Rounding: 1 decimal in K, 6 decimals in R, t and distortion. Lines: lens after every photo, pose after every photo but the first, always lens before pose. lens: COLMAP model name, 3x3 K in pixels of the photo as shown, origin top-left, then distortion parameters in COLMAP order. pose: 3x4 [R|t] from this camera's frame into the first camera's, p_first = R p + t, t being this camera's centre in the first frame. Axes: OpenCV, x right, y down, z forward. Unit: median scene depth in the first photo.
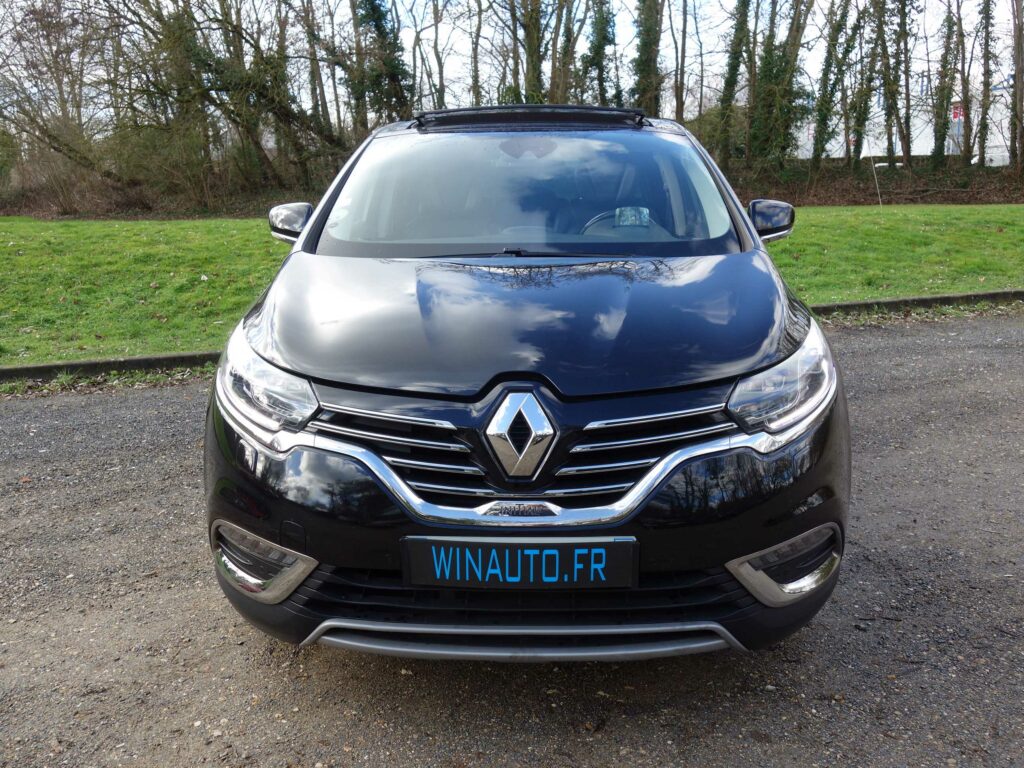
lens RADIAL K [[904.5, 0, 504.2], [0, 904.5, 383.1], [0, 0, 1]] dist [0.018643, -0.012175]
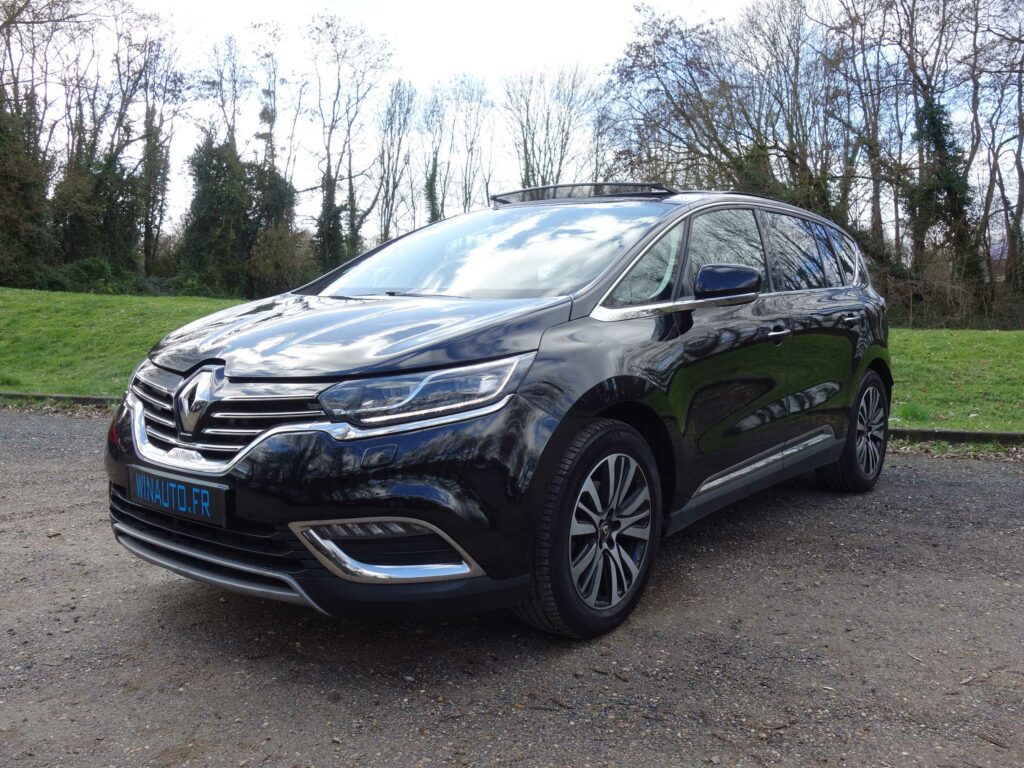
lens RADIAL K [[904.5, 0, 510.5], [0, 904.5, 379.4], [0, 0, 1]] dist [0.018643, -0.012175]
pose [[0.816547, 0.073810, -0.572541, 1.151304], [-0.149160, 0.985089, -0.085735, 0.069421], [0.557676, 0.155407, 0.815381, 0.151912]]
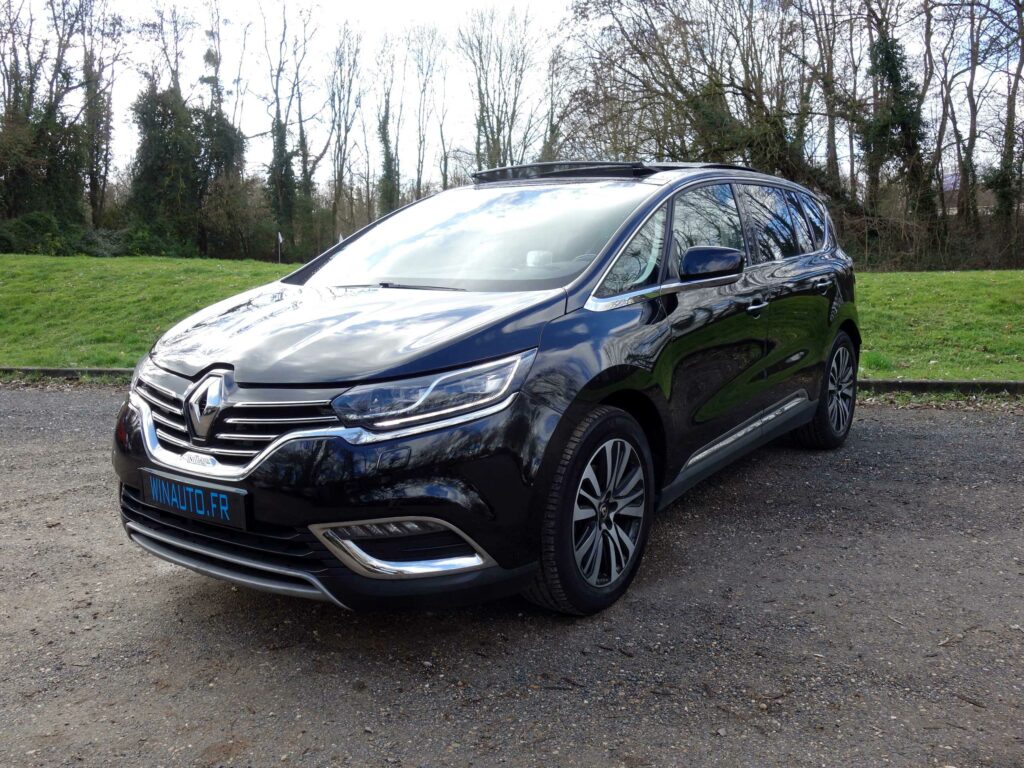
lens RADIAL K [[904.5, 0, 507.8], [0, 904.5, 376.5], [0, 0, 1]] dist [0.018643, -0.012175]
pose [[0.841401, 0.081606, -0.534214, 1.121763], [-0.116118, 0.992744, -0.031239, 0.001399], [0.527788, 0.088317, 0.844772, 0.066378]]
